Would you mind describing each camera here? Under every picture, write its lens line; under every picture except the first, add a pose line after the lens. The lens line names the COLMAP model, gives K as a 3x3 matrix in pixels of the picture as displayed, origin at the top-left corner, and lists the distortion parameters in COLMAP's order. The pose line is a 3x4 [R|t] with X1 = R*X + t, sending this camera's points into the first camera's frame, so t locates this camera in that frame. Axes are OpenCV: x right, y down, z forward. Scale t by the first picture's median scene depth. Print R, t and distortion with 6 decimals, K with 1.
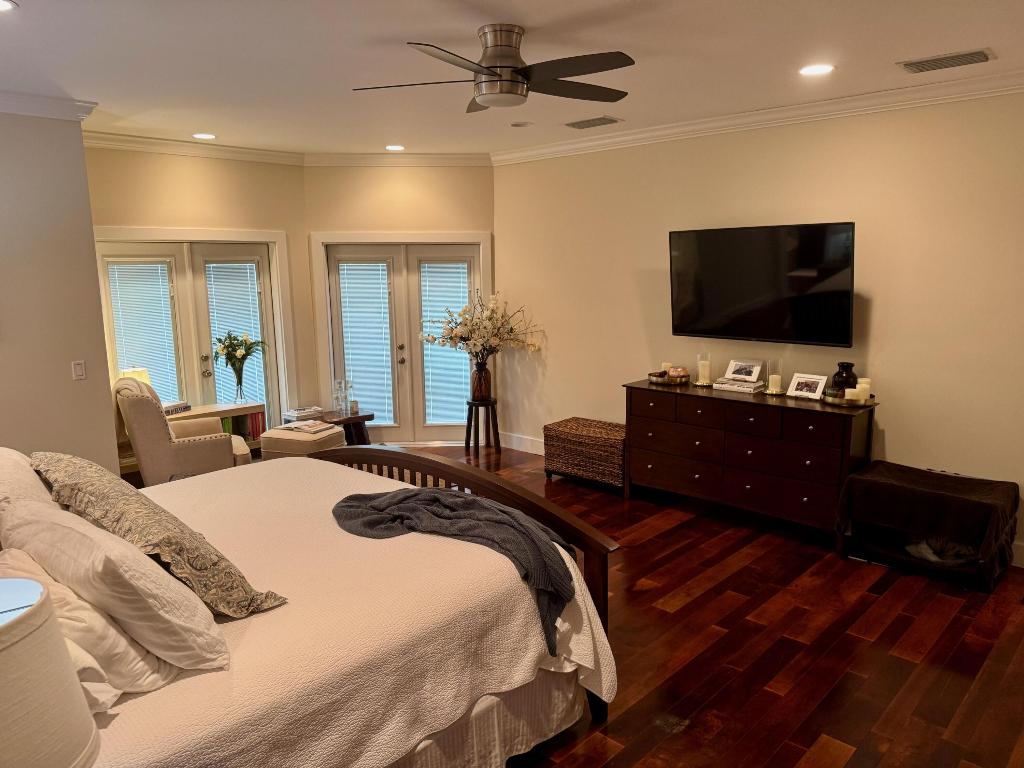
lens RADIAL K [[730.5, 0, 512.0], [0, 730.5, 384.0], [0, 0, 1]] dist [-0.005158, -0.002150]
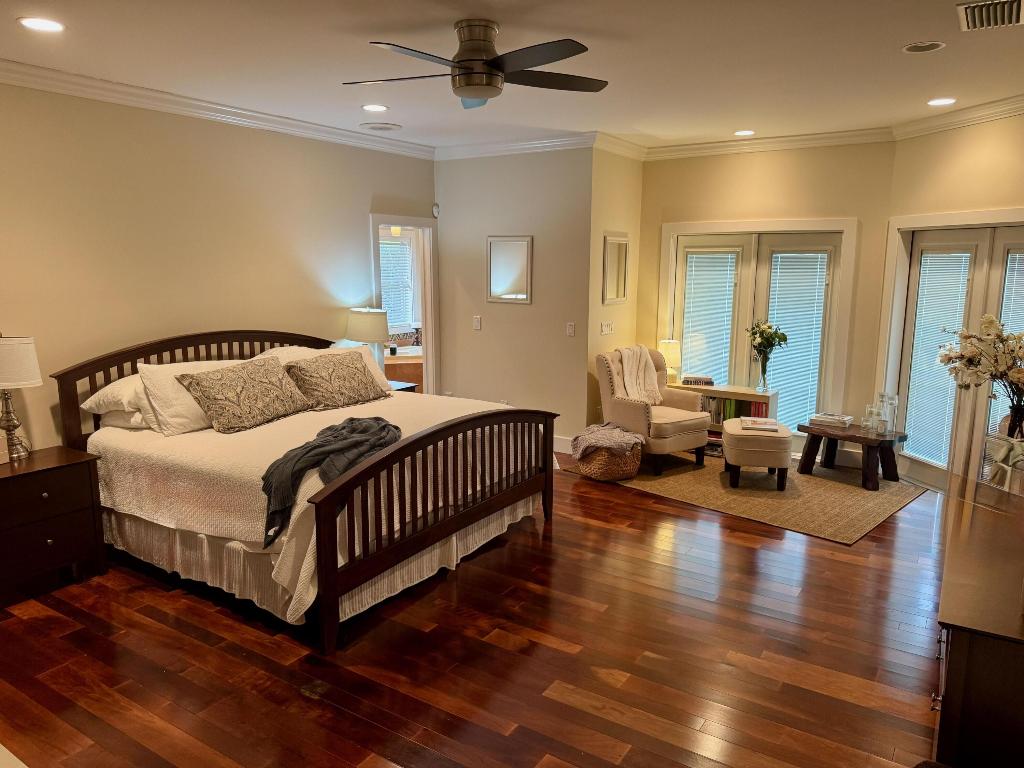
lens RADIAL K [[724.8, 0, 512.0], [0, 724.8, 384.0], [0, 0, 1]] dist [0.070808, 0.000462]
pose [[0.186567, 0.180726, -0.965676, 0.548443], [-0.168512, 0.974254, 0.149775, -0.077656], [0.967882, 0.134785, 0.212219, 0.443552]]
